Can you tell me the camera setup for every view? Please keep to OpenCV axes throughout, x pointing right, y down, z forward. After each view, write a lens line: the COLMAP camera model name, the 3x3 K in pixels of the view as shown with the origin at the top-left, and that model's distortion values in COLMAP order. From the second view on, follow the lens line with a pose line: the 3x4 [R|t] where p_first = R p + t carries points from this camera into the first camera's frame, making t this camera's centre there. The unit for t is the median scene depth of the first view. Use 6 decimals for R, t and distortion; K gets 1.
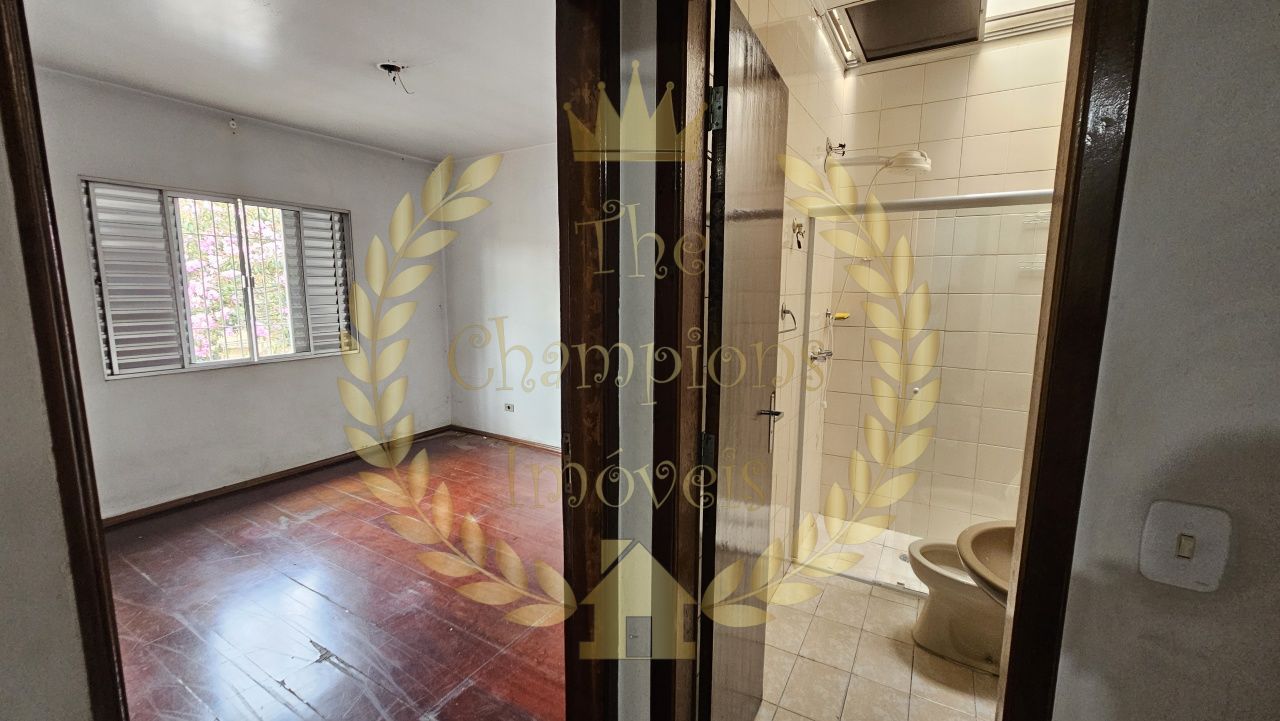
lens RADIAL K [[521.1, 0, 637.7], [0, 521.1, 365.8], [0, 0, 1]] dist [0.001134, -0.000446]
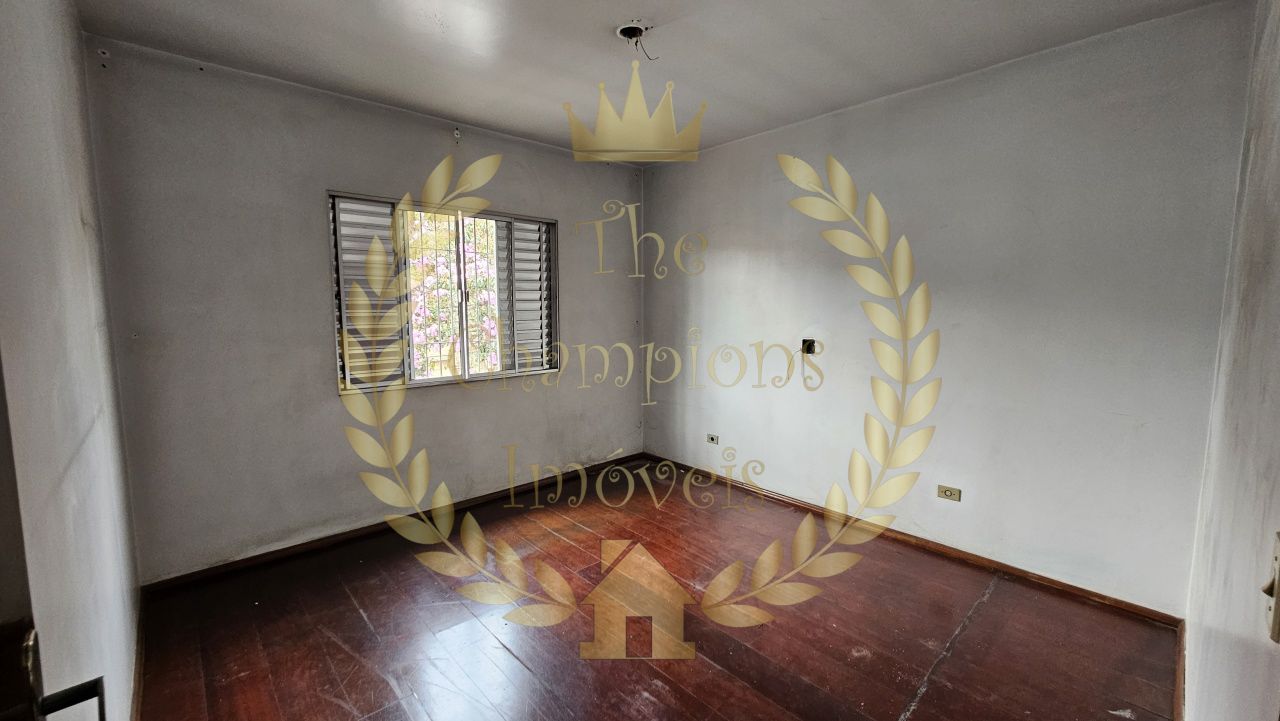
lens RADIAL K [[521.1, 0, 634.8], [0, 521.1, 369.3], [0, 0, 1]] dist [0.001134, -0.000446]
pose [[0.958422, 0.025761, -0.284189, -0.159702], [-0.033608, 0.999176, -0.022769, -0.013922], [0.283368, 0.031373, 0.958498, 0.164338]]
